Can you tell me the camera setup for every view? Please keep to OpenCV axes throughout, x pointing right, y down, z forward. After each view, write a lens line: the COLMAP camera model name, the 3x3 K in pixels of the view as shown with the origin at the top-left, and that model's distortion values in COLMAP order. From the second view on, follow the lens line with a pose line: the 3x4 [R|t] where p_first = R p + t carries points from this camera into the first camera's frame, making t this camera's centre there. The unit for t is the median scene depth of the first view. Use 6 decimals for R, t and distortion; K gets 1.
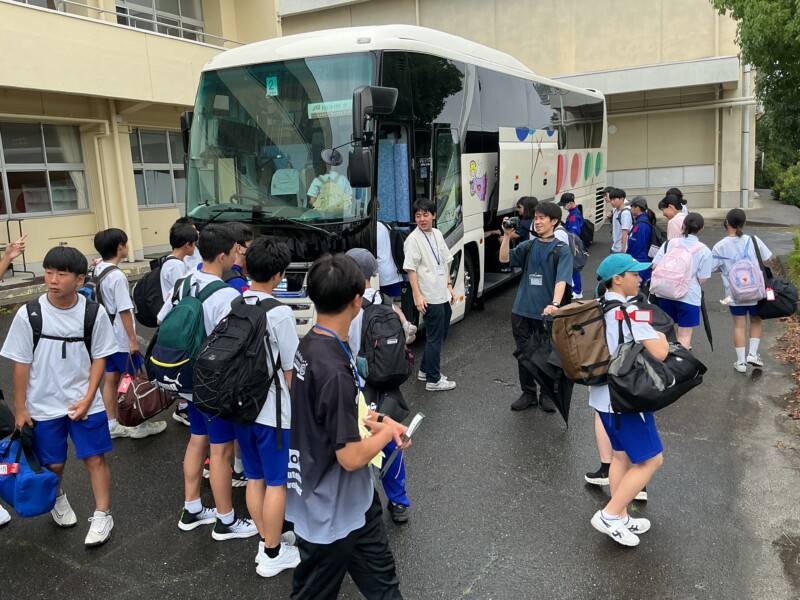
lens RADIAL K [[669.6, 0, 383.7], [0, 669.6, 295.7], [0, 0, 1]] dist [0.126222, -0.273974]
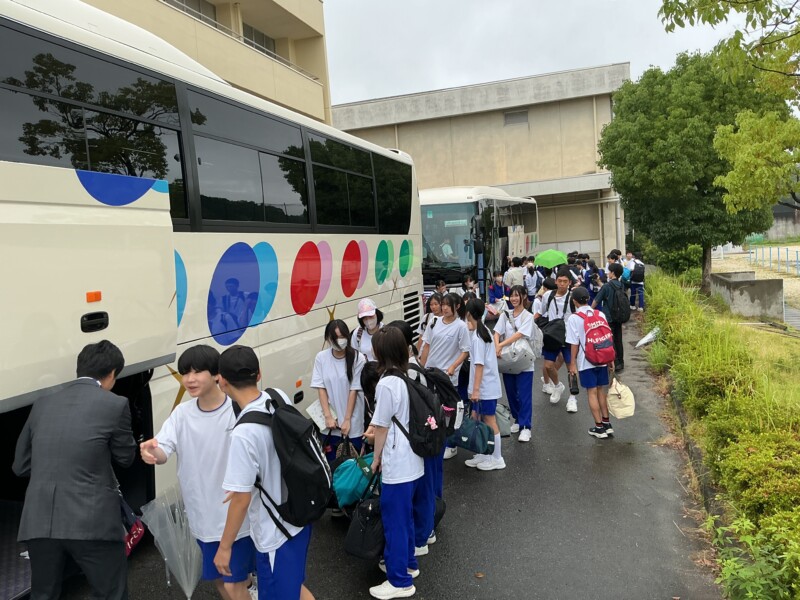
lens RADIAL K [[676.6, 0, 397.9], [0, 676.6, 288.6], [0, 0, 1]] dist [0.150296, -0.299838]
pose [[0.986363, -0.022928, 0.162977, -0.506110], [0.041758, 0.992709, -0.113068, 0.170466], [-0.159196, 0.118332, 0.980130, -1.001114]]
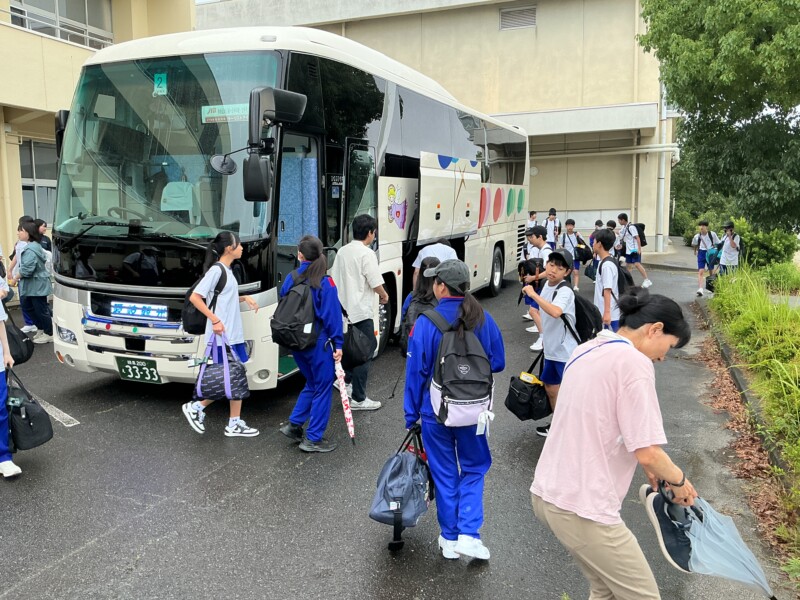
lens RADIAL K [[676.6, 0, 397.9], [0, 676.6, 288.6], [0, 0, 1]] dist [0.150296, -0.299838]
pose [[0.990895, 0.030512, 0.131134, 0.021279], [-0.022099, 0.997631, -0.065142, 0.001811], [-0.132811, 0.061651, 0.989222, 0.079735]]
